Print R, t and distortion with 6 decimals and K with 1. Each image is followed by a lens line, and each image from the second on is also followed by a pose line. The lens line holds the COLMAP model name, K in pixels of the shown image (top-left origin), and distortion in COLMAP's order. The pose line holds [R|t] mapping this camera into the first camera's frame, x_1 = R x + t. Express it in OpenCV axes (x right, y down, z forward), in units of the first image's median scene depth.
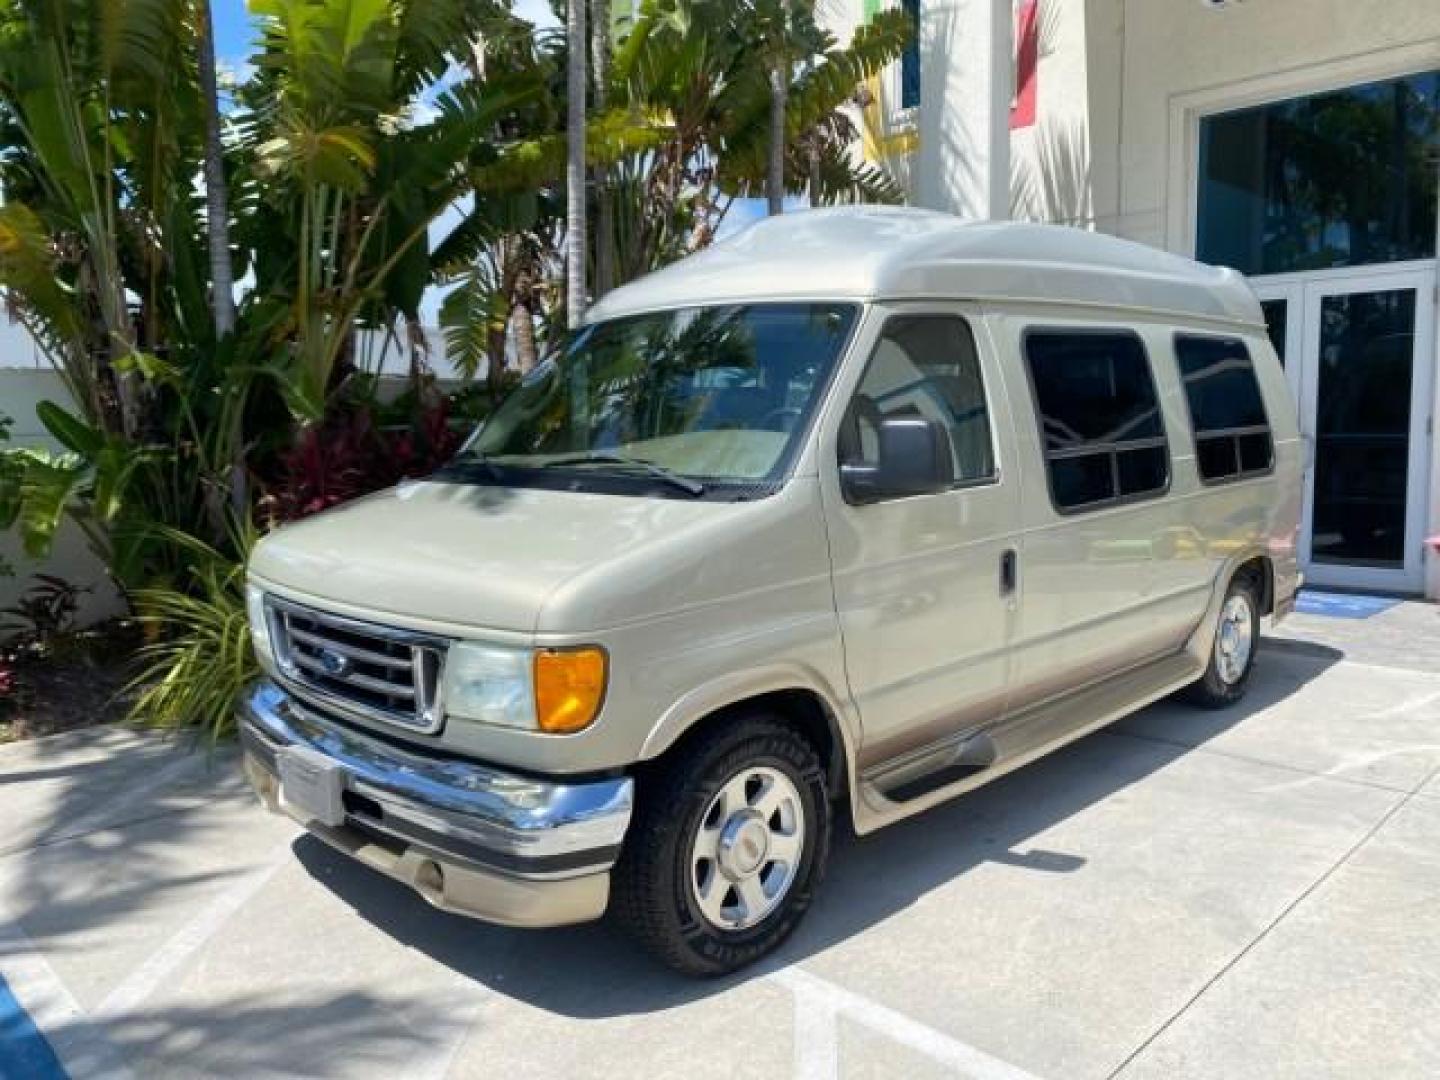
lens RADIAL K [[1109.2, 0, 718.5], [0, 1109.2, 531.0], [0, 0, 1]] dist [0.004032, 0.001103]
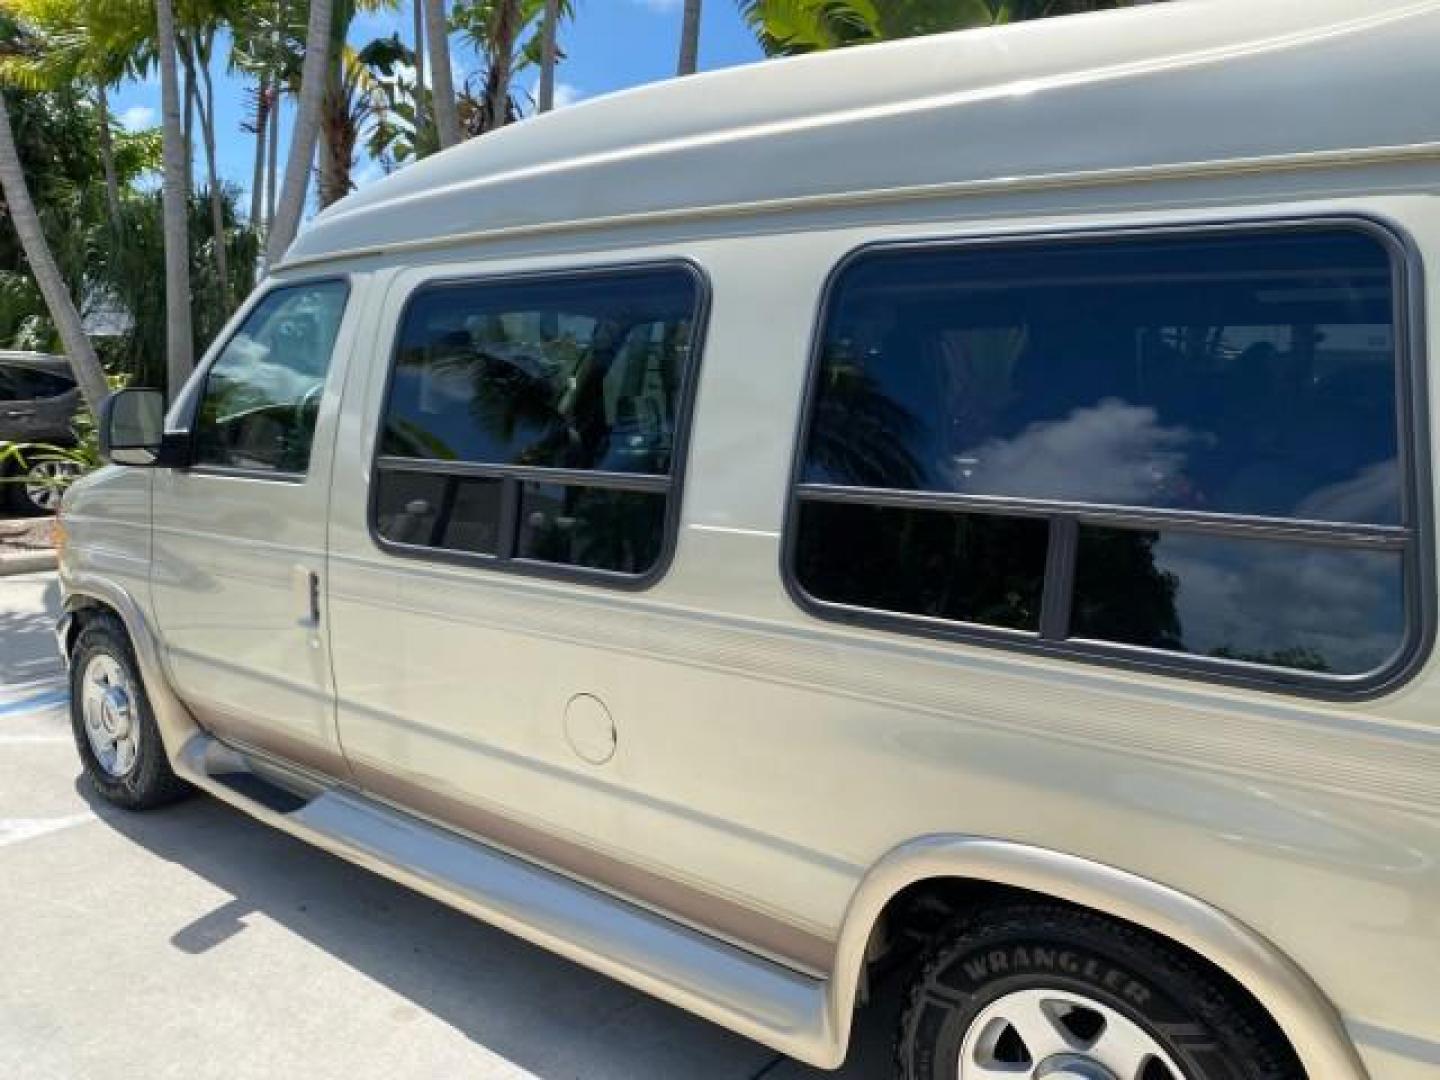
lens RADIAL K [[1114.7, 0, 715.5], [0, 1114.7, 529.8], [0, 0, 1]] dist [0.006300, 0.005246]
pose [[0.126077, 0.153274, -0.980108, 1.049944], [-0.133949, 0.981574, 0.136272, -0.155218], [0.982936, 0.114104, 0.144285, 1.135797]]
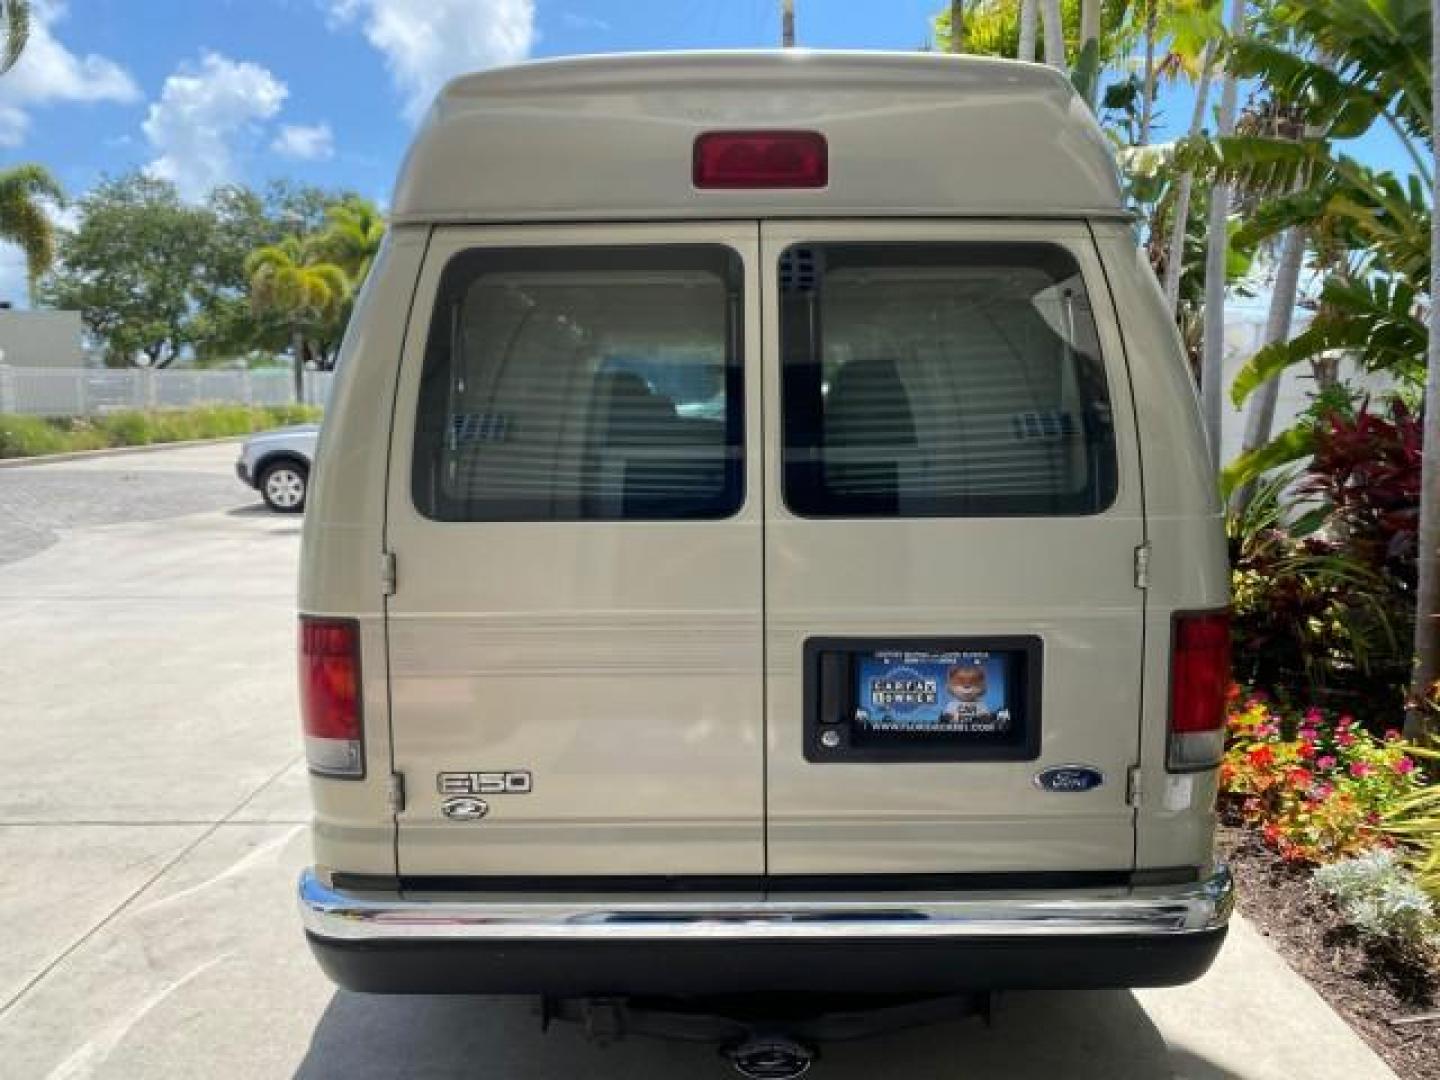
lens RADIAL K [[1109.2, 0, 718.5], [0, 1109.2, 531.0], [0, 0, 1]] dist [0.004032, 0.001103]
pose [[-0.699741, 0.113249, -0.705363, 1.047950], [-0.055674, 0.975708, 0.211883, -0.252887], [0.712224, 0.187534, -0.676438, 2.052353]]
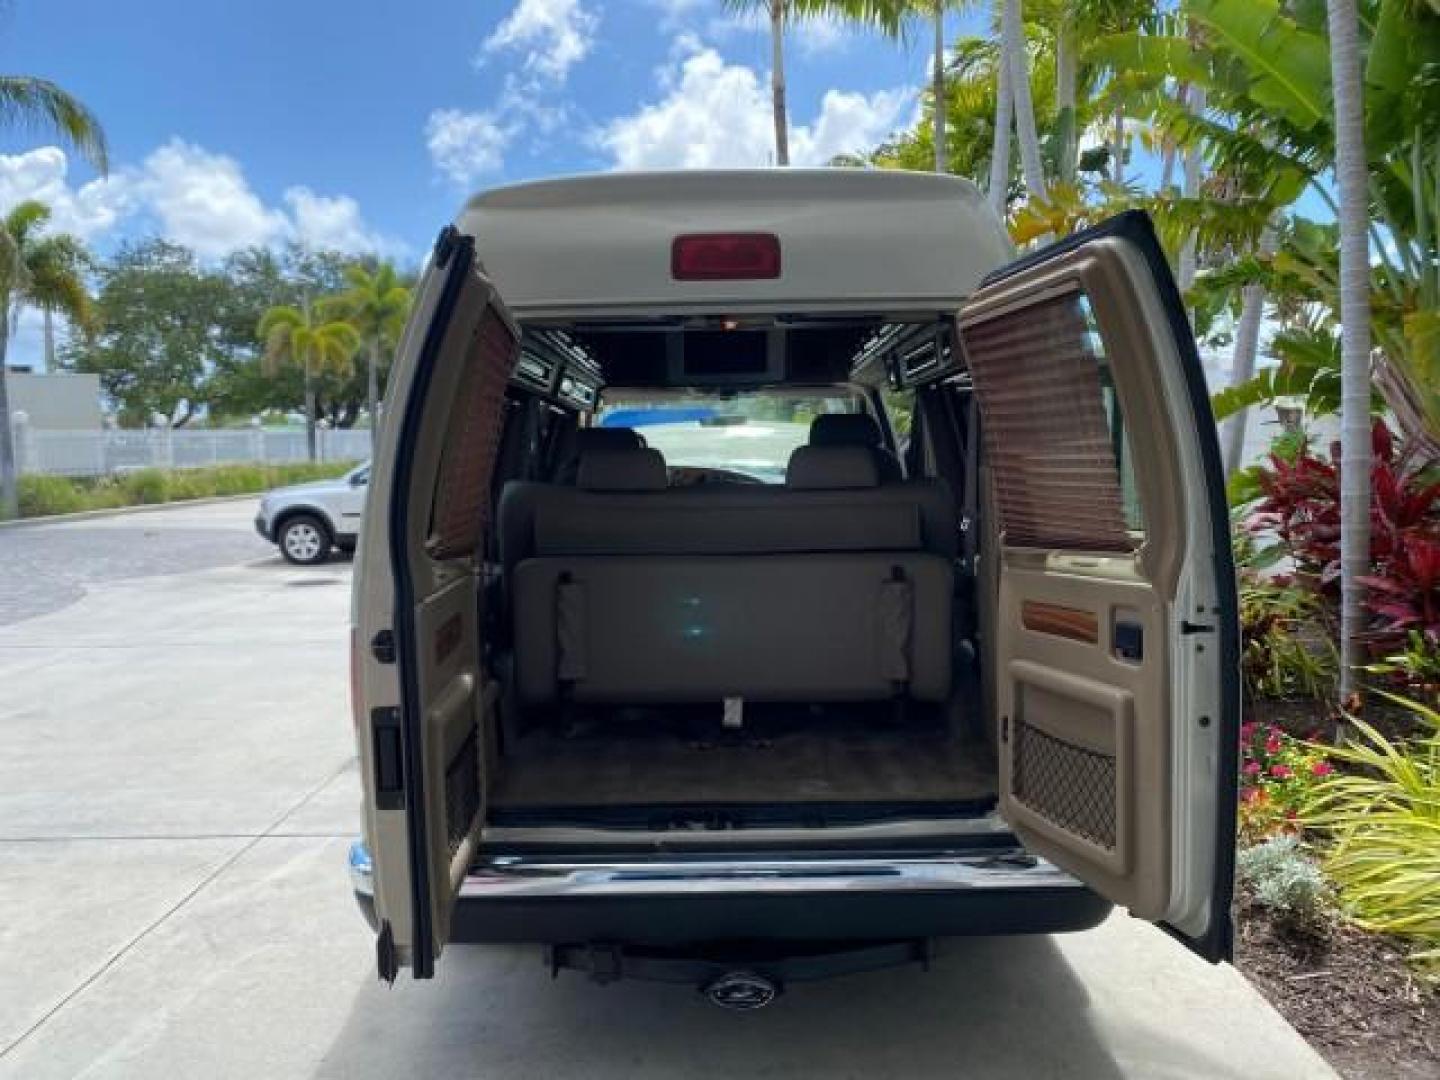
lens RADIAL K [[1109.2, 0, 718.5], [0, 1109.2, 531.0], [0, 0, 1]] dist [0.004032, 0.001103]
pose [[-0.703589, 0.089311, -0.704972, 1.122442], [-0.042124, 0.985084, 0.166839, -0.264646], [0.709357, 0.147082, -0.689332, 2.152238]]
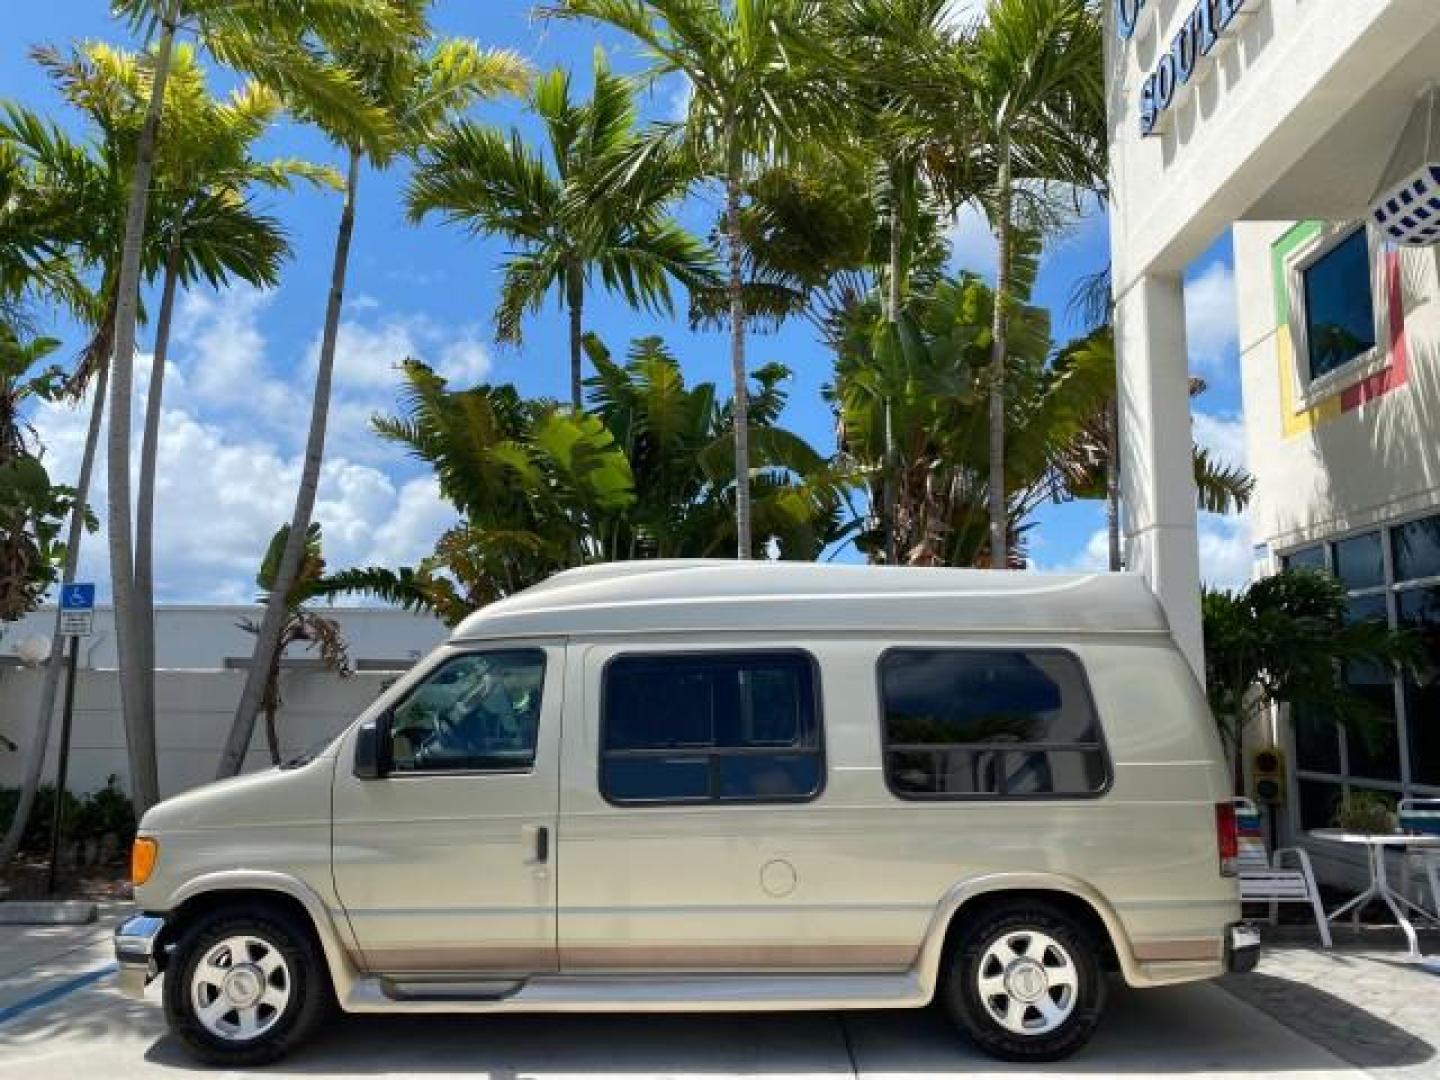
lens RADIAL K [[1079.0, 0, 720.1], [0, 1079.0, 539.6], [0, 0, 1]] dist [0.006188, 0.003766]
pose [[0.704052, -0.085452, -0.704988, 1.296429], [-0.089567, 0.974121, -0.207522, -0.066421], [0.704478, 0.209250, 0.678178, 0.216393]]
